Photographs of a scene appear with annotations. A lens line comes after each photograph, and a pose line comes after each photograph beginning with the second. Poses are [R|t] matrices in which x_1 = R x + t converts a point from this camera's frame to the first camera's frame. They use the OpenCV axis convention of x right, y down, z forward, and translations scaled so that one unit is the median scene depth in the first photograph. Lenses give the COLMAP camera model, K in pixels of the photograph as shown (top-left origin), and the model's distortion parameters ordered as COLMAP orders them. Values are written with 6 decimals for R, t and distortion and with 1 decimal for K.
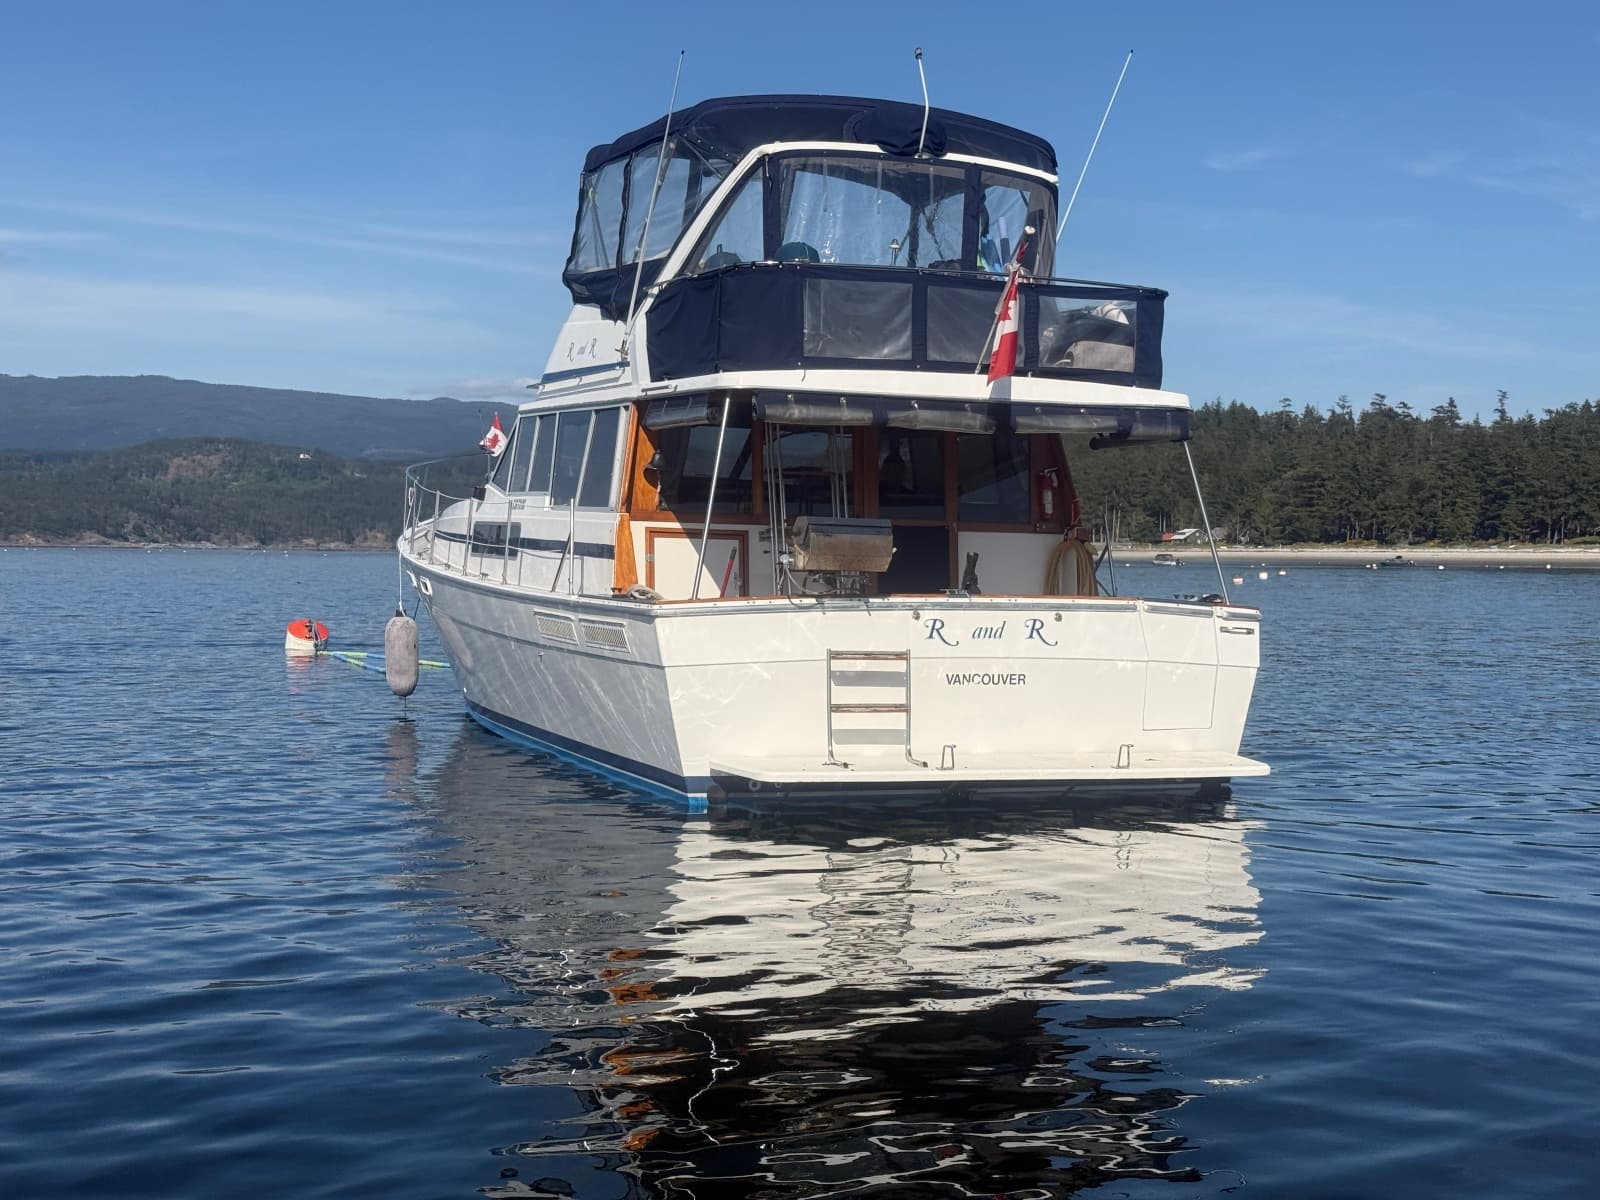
lens RADIAL K [[2284.8, 0, 818.8], [0, 2284.8, 597.2], [0, 0, 1]] dist [0.096110, 0.012059]
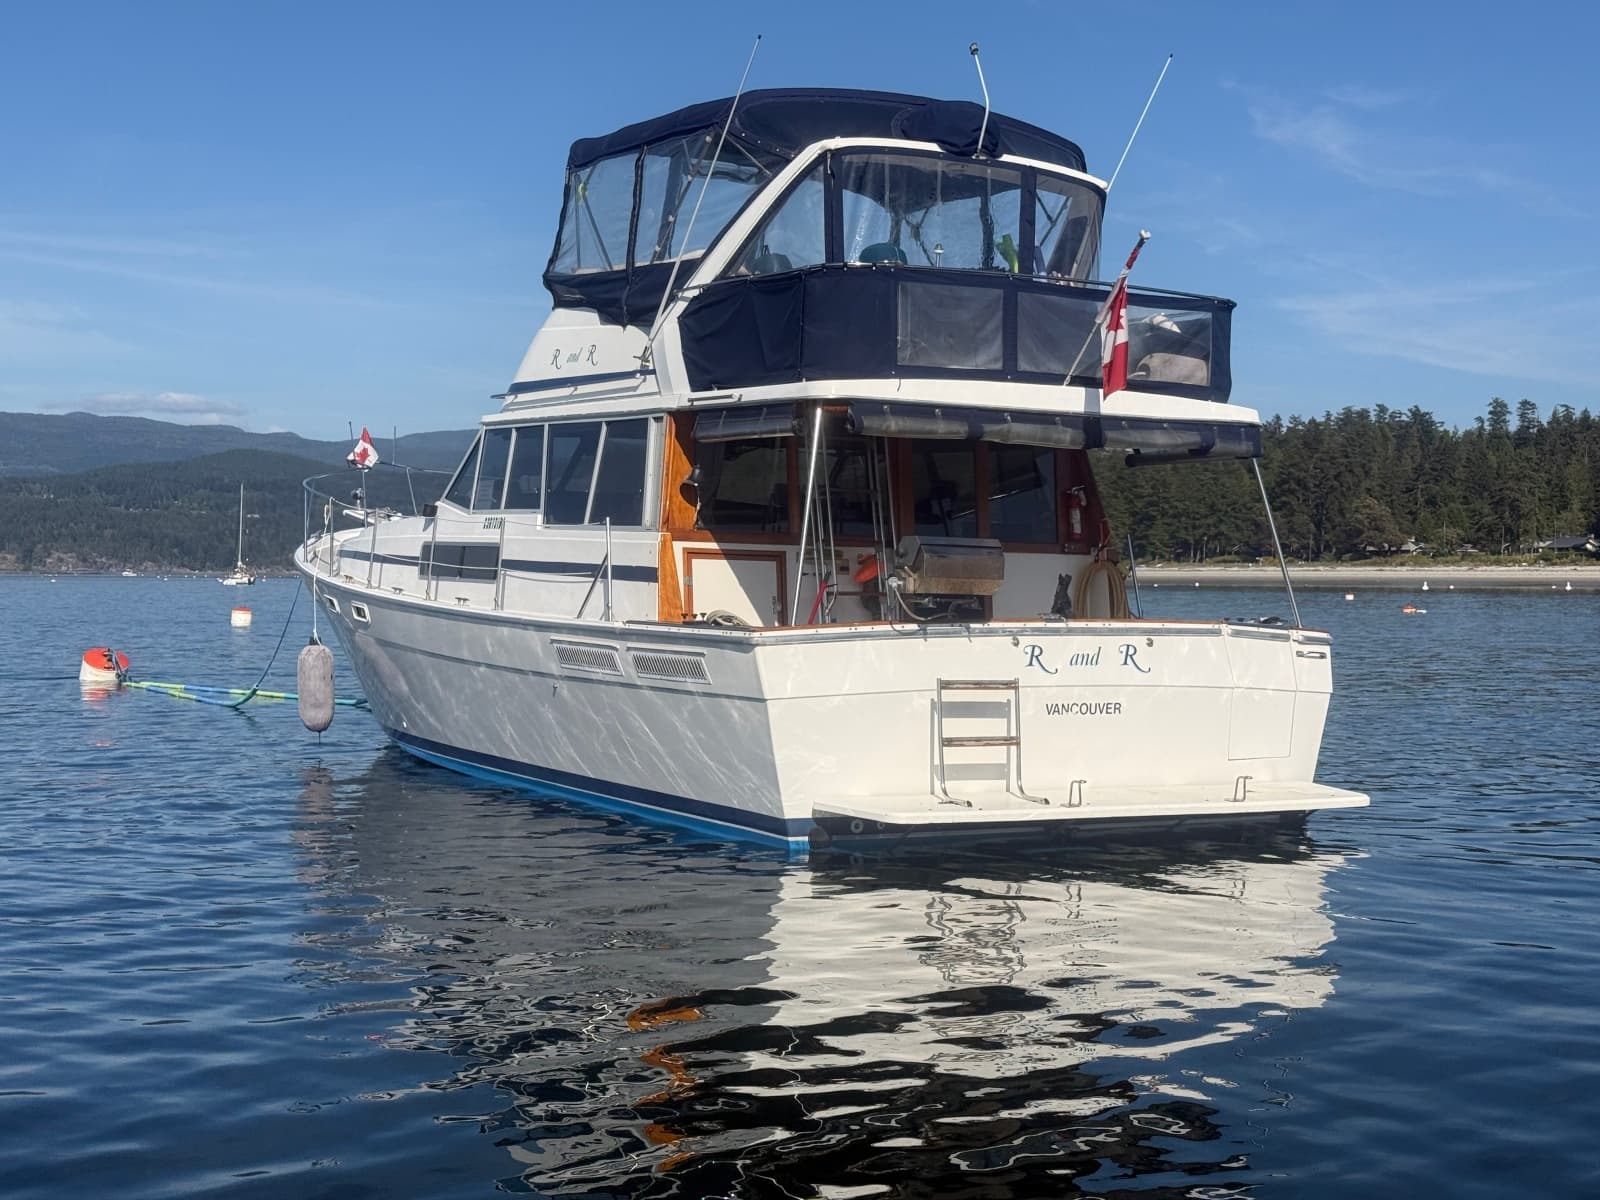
lens RADIAL K [[2276.3, 0, 844.0], [0, 2276.3, 565.2], [0, 0, 1]] dist [0.099618, -0.024605]
pose [[0.987406, -0.002067, 0.158194, -0.160134], [0.005627, 0.999741, -0.022059, -0.002871], [-0.158108, 0.022672, 0.987162, 0.079624]]
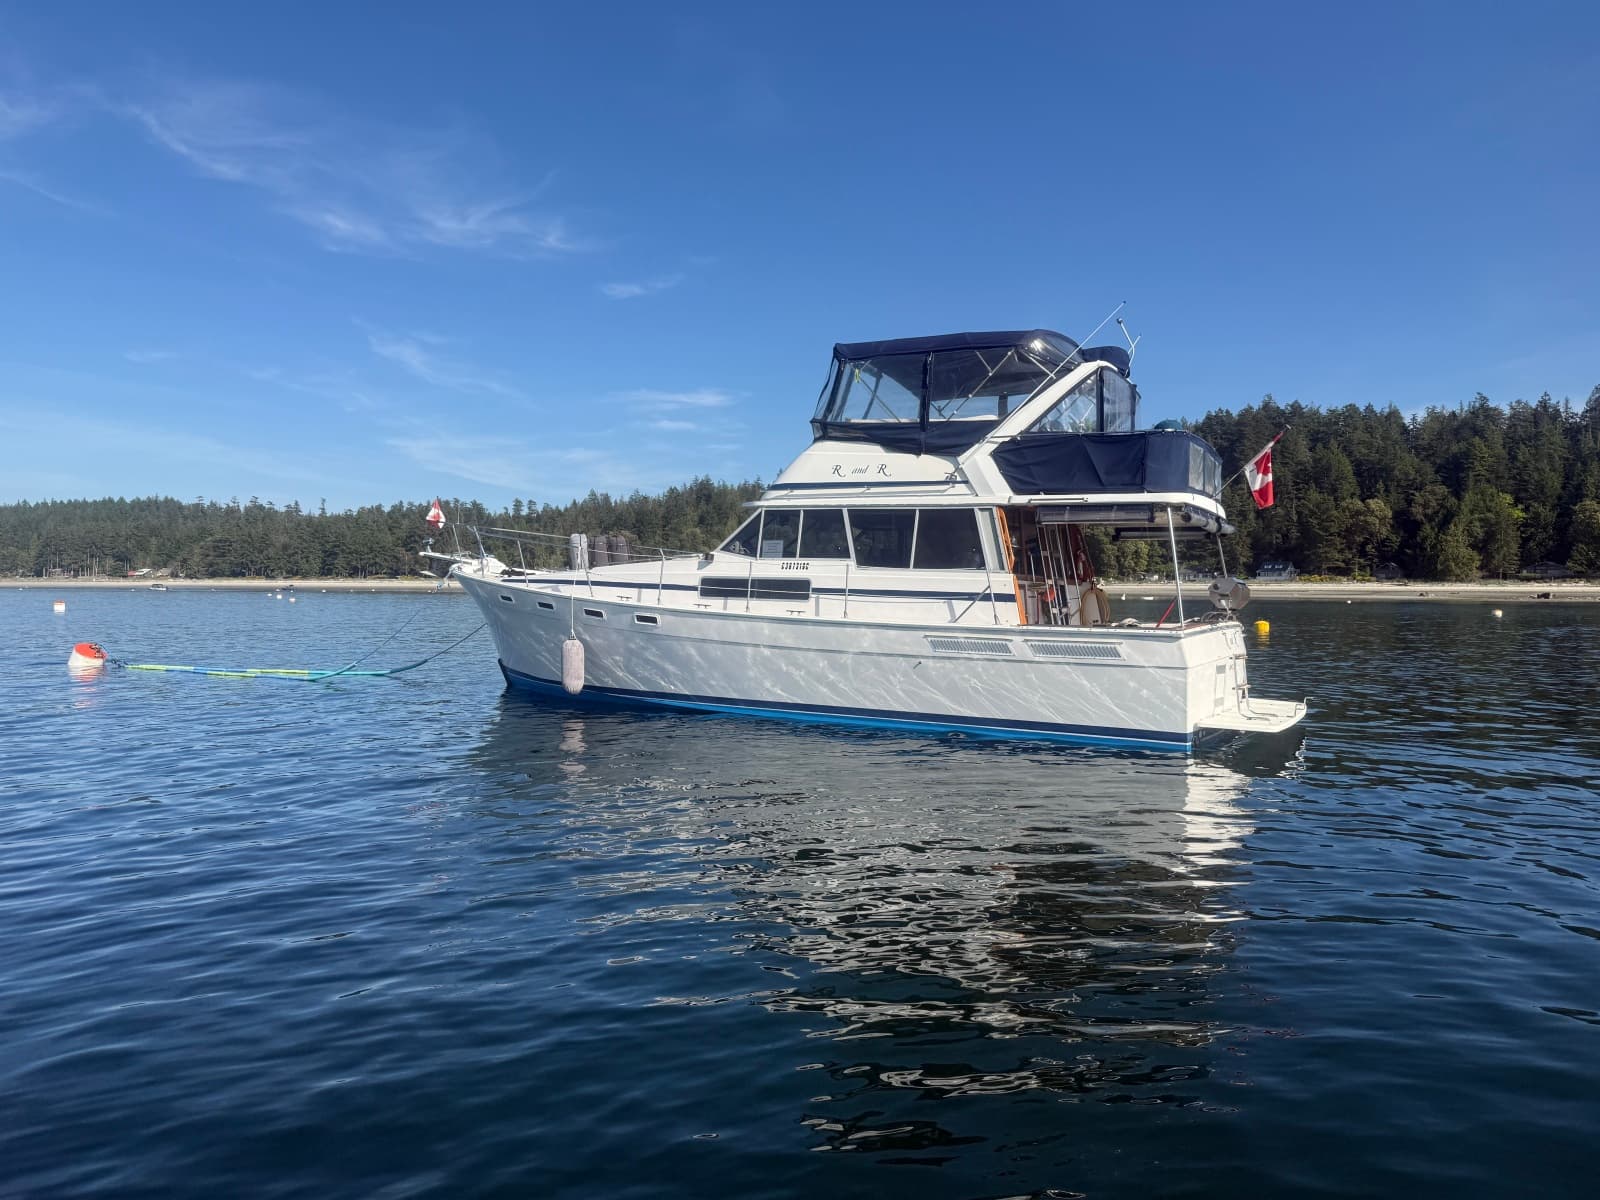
lens RADIAL K [[1136.1, 0, 800.0], [0, 1136.1, 600.0], [0, 0, 1]] dist [0.143401, -0.196776]
pose [[0.772211, -0.007735, 0.635319, -0.725608], [0.010621, 0.999943, -0.000736, -0.019379], [-0.635277, 0.007316, 0.772249, 0.464990]]
